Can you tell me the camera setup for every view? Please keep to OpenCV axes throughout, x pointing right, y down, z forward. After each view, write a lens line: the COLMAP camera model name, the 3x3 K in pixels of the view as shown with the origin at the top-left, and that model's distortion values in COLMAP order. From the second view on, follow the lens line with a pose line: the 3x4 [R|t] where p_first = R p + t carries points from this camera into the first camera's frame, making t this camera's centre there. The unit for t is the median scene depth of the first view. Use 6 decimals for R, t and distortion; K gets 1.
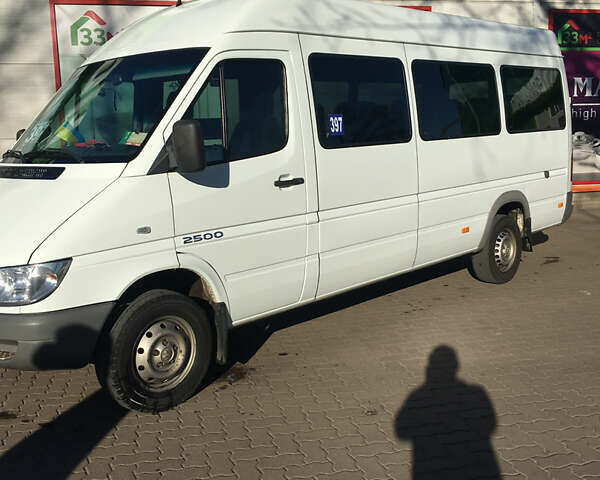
lens RADIAL K [[690.3, 0, 300.0], [0, 690.3, 240.0], [0, 0, 1]] dist [0.082339, -0.013859]
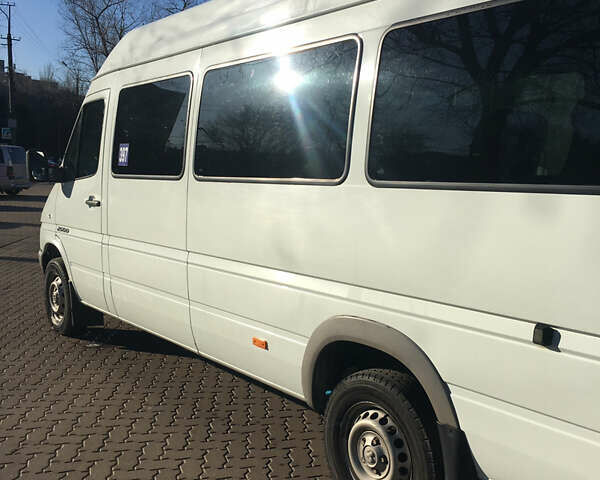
lens RADIAL K [[690.3, 0, 300.0], [0, 690.3, 240.0], [0, 0, 1]] dist [0.082339, -0.013859]
pose [[-0.179447, 0.138445, -0.973977, 0.907620], [-0.151071, 0.974427, 0.166342, -0.230002], [0.972099, 0.176989, -0.153943, 1.300036]]
